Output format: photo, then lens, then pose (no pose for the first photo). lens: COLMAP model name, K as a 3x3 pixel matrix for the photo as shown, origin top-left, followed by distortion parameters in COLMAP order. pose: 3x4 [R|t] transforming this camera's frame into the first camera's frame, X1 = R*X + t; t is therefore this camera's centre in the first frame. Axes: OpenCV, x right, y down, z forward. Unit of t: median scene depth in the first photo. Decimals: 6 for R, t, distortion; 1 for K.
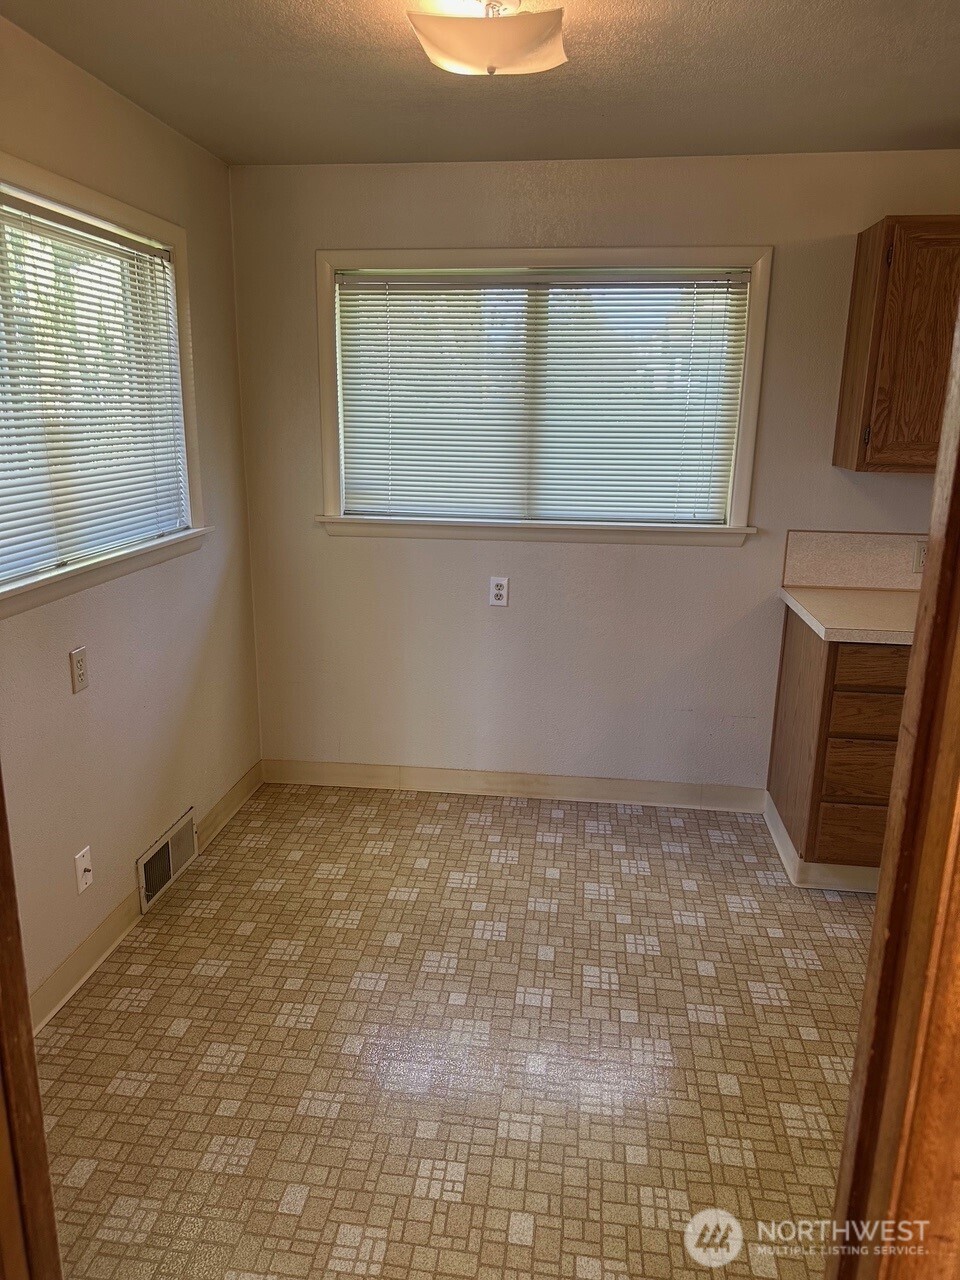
lens RADIAL K [[954.3, 0, 435.5], [0, 954.3, 642.2], [0, 0, 1]] dist [0.158722, -0.214651]
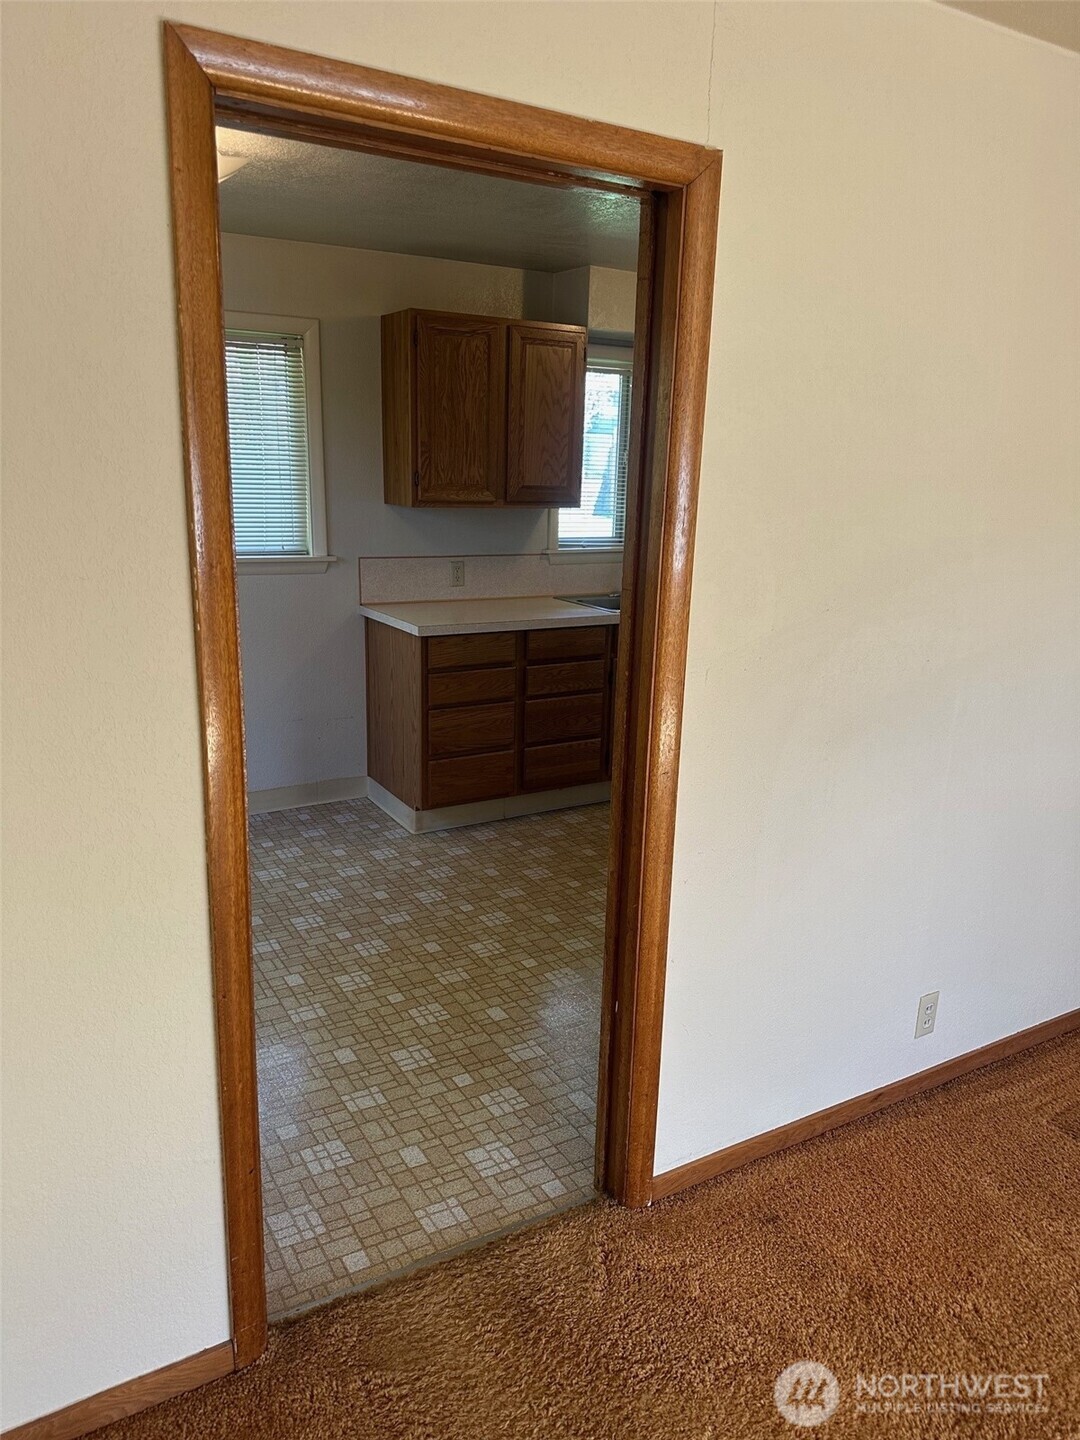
lens RADIAL K [[1003.8, 0, 533.3], [0, 1003.8, 716.9], [0, 0, 1]] dist [0.133772, -0.162832]
pose [[0.815916, -0.143599, 0.560053, -0.209058], [0.132143, 0.989342, 0.061157, 0.035858], [-0.562867, 0.024108, 0.826196, -0.170452]]
